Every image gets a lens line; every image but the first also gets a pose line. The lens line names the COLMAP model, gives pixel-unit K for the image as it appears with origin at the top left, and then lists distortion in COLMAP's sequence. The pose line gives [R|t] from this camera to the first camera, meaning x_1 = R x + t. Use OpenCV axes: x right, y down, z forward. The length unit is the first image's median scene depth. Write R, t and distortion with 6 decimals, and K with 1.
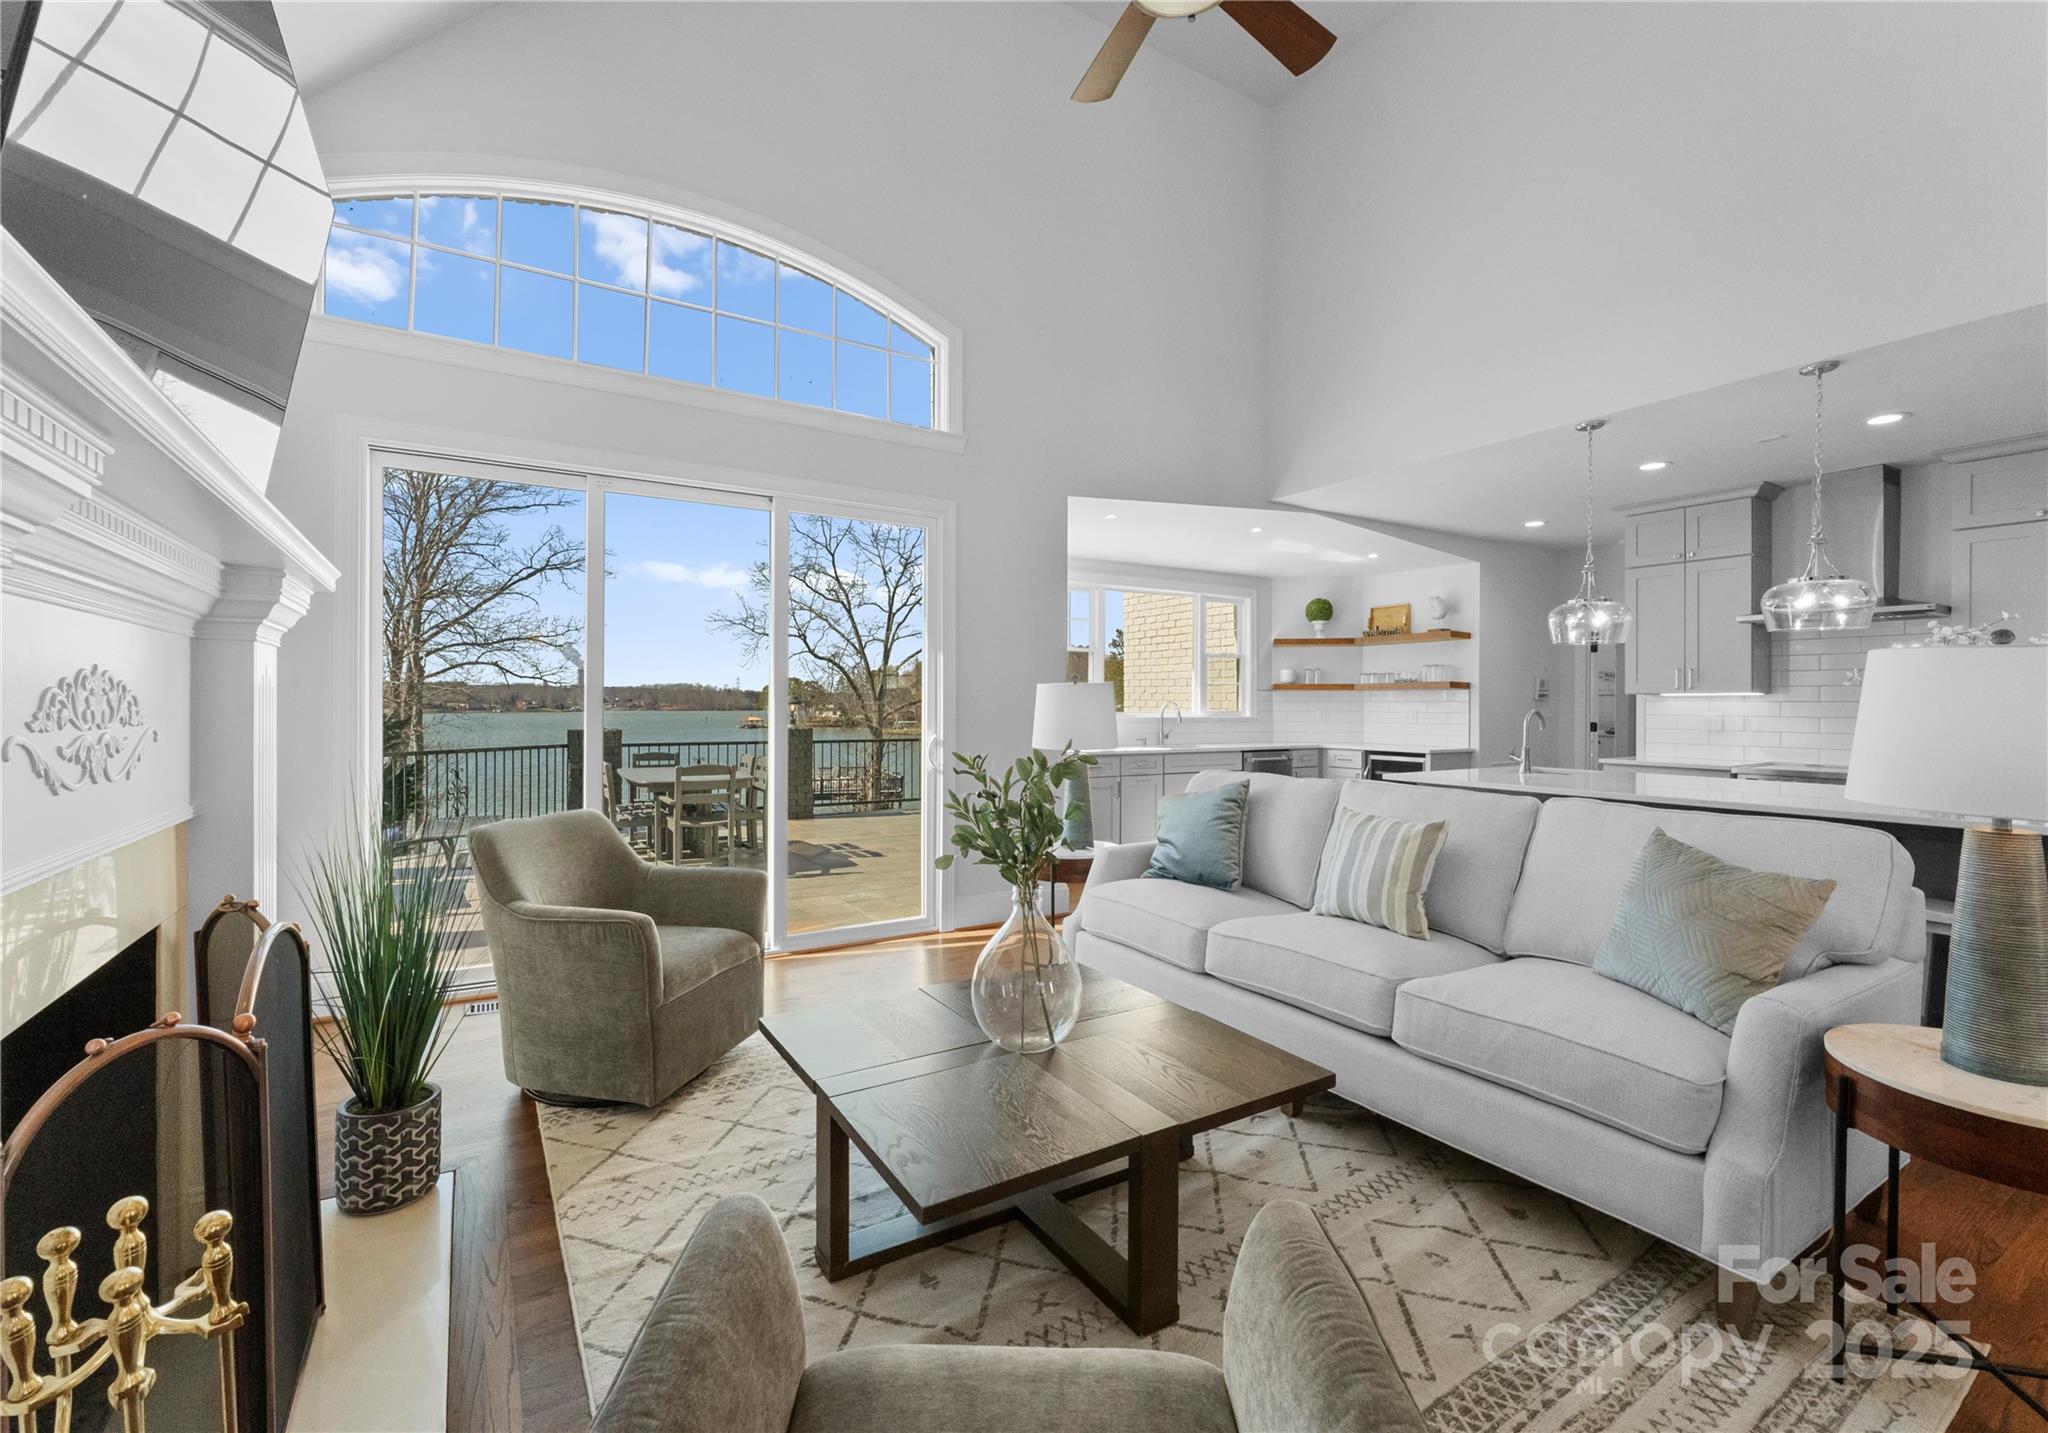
lens RADIAL K [[887.7, 0, 997.7], [0, 887.7, 696.3], [0, 0, 1]] dist [-0.009962, 0.000154]
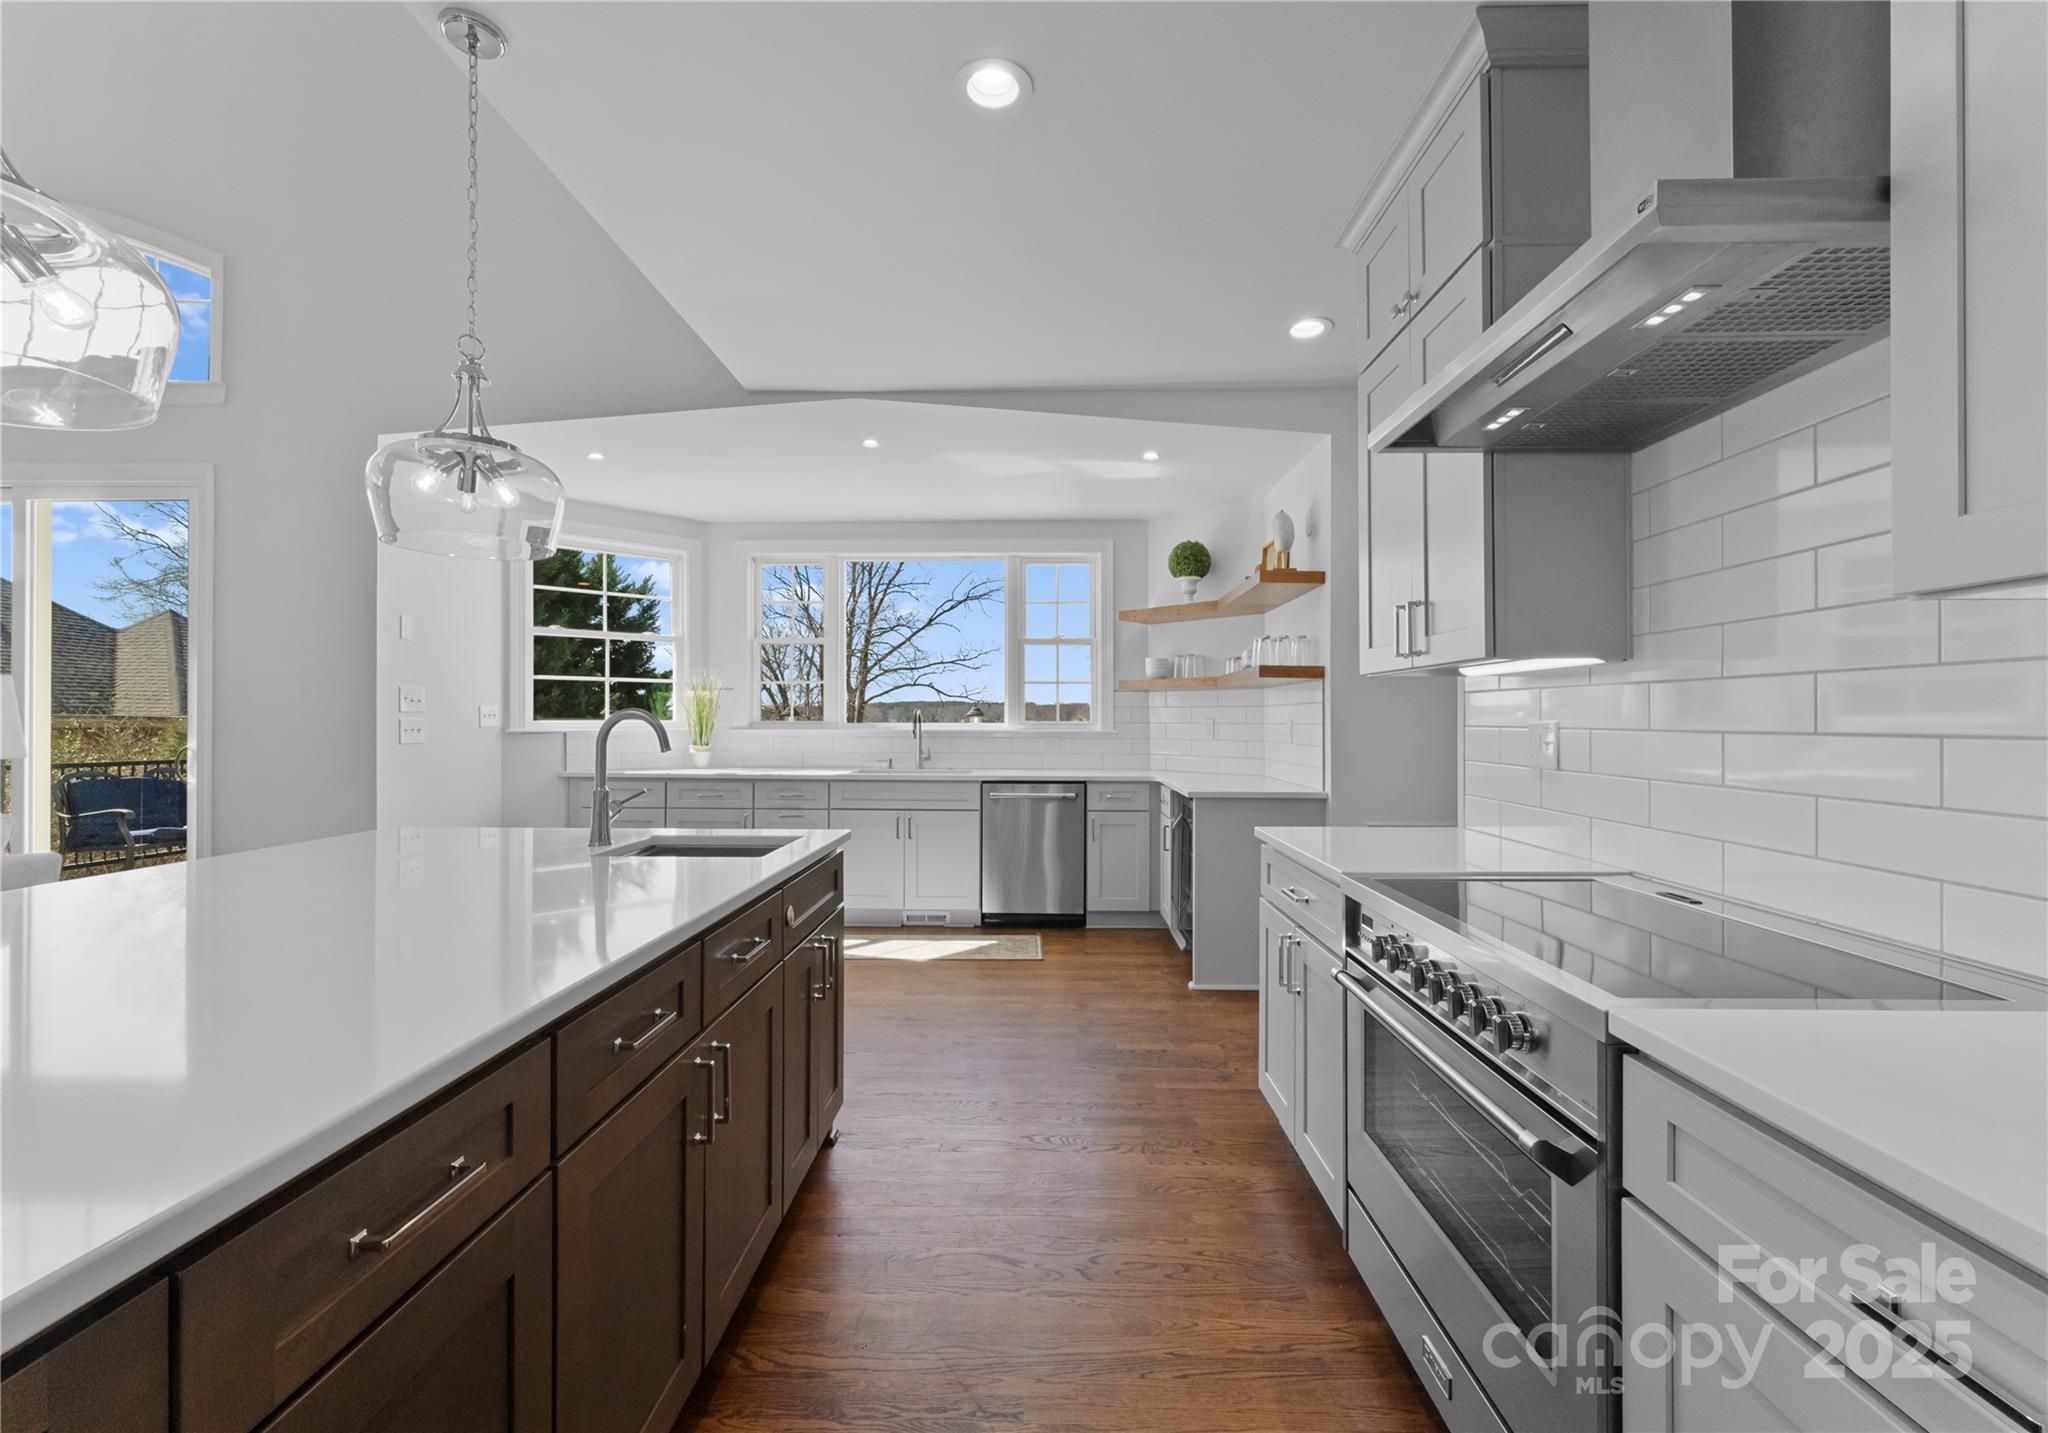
lens RADIAL K [[871.2, 0, 1024.0], [0, 871.2, 716.5], [0, 0, 1]] dist [-0.005384, 0.000000]
pose [[0.843008, -0.005174, -0.537876, 0.599880], [0.007149, 0.999973, 0.001585, 0.011244], [0.537853, -0.005181, 0.843022, 0.424196]]
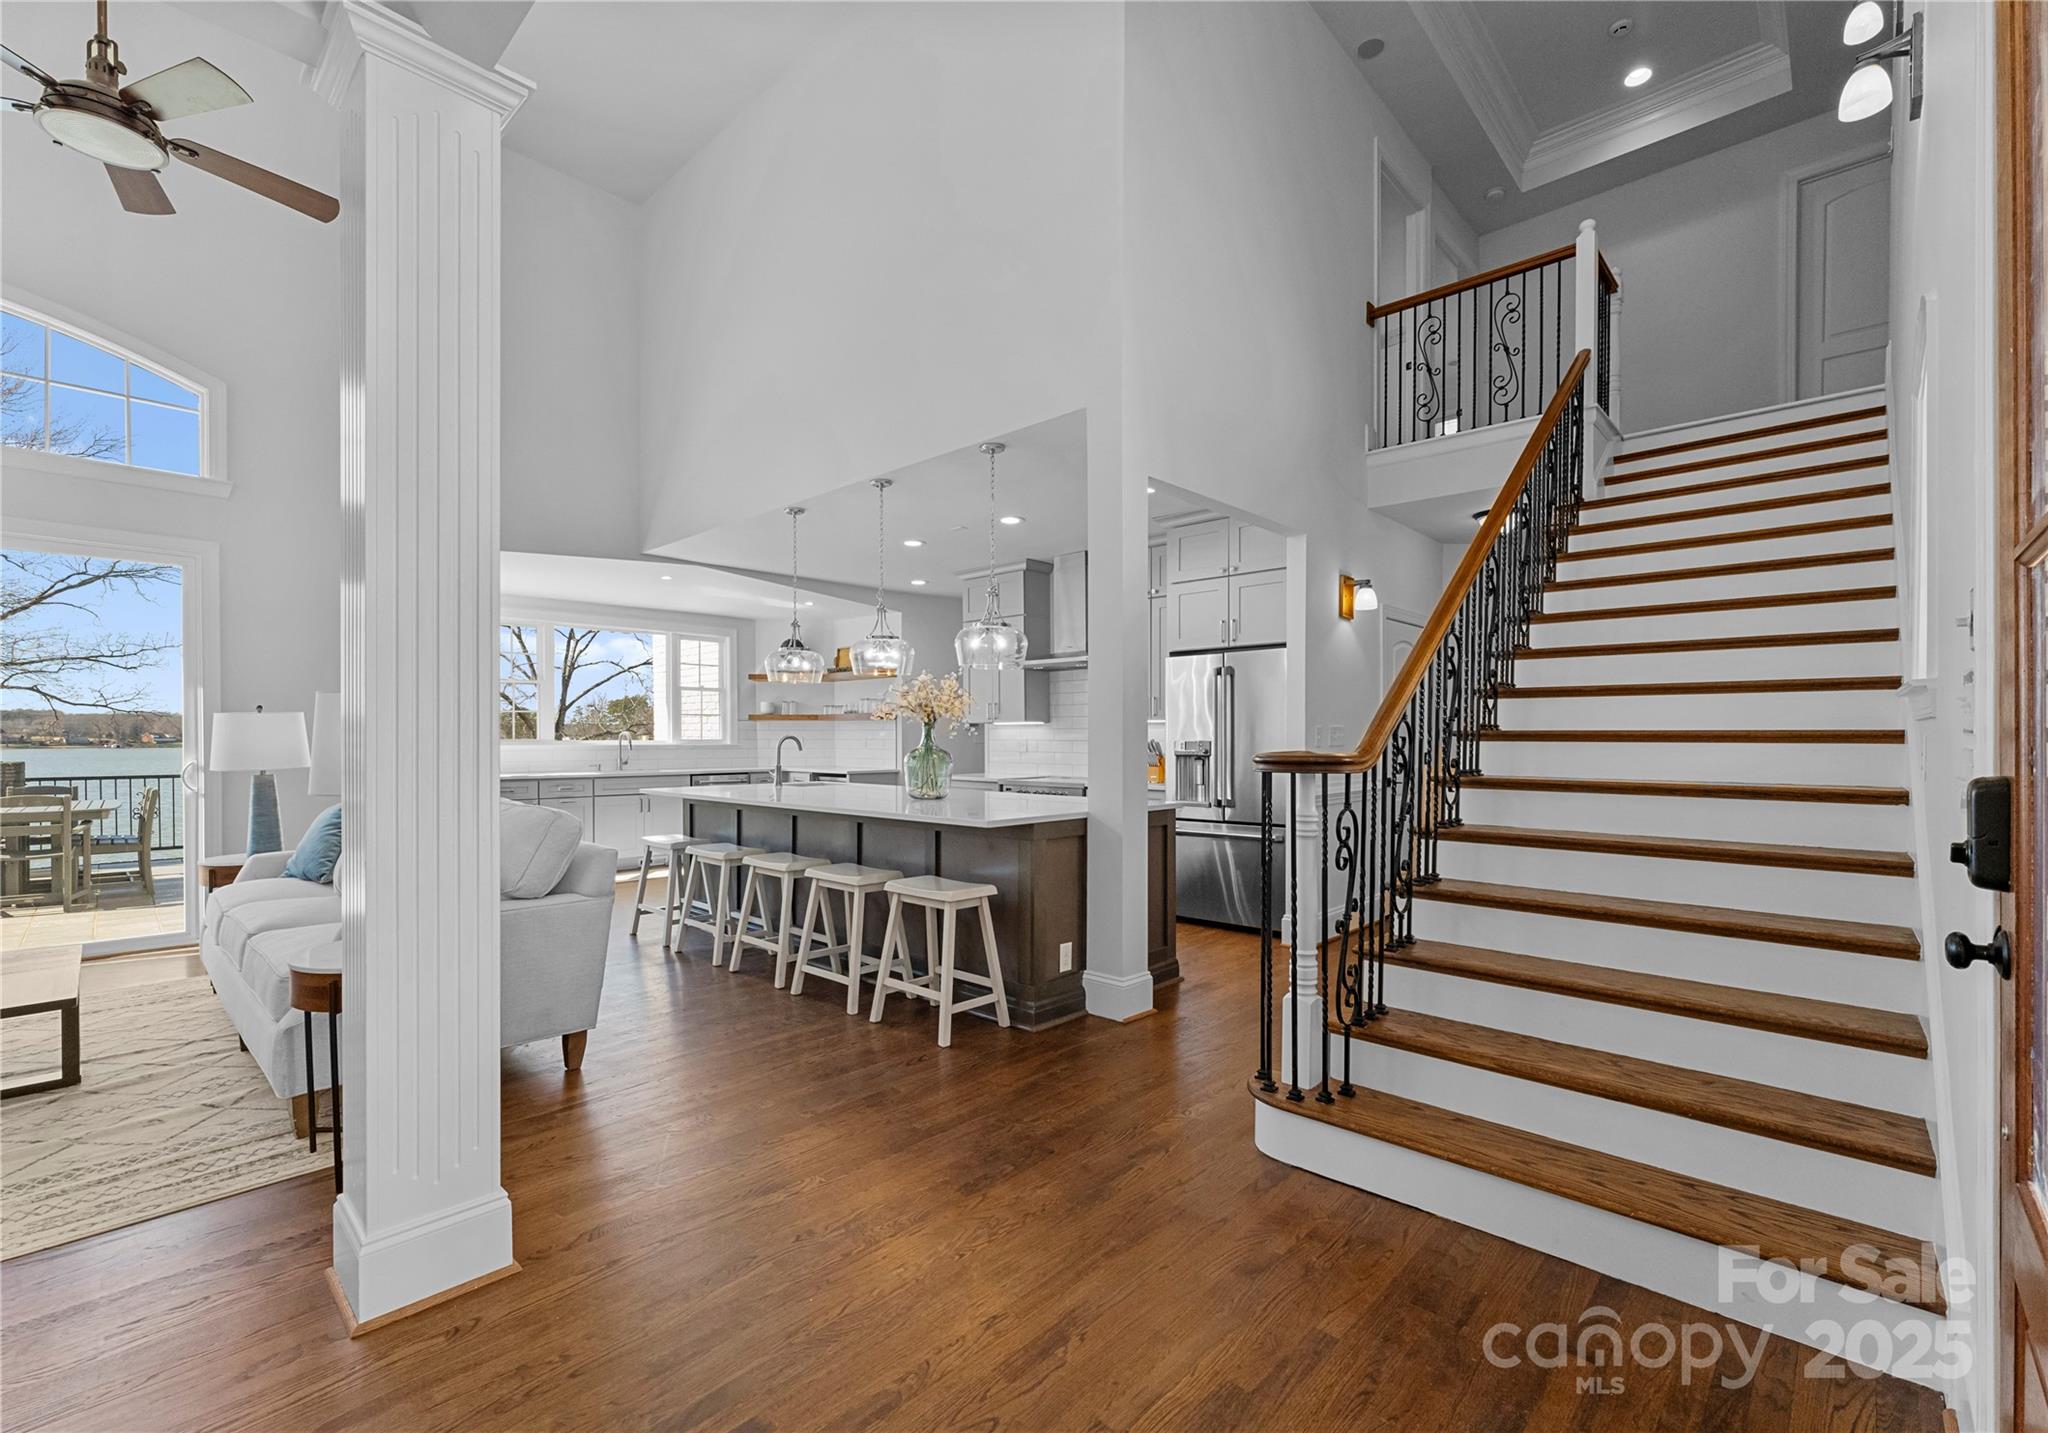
lens RADIAL K [[893.4, 0, 1021.3], [0, 893.4, 735.3], [0, 0, 1]] dist [-0.031831, 0.011045]
pose [[0.958396, -0.004243, 0.285409, 0.327304], [0.001497, 0.999950, 0.009838, 0.002046], [-0.285437, -0.009001, 0.958355, -0.165424]]
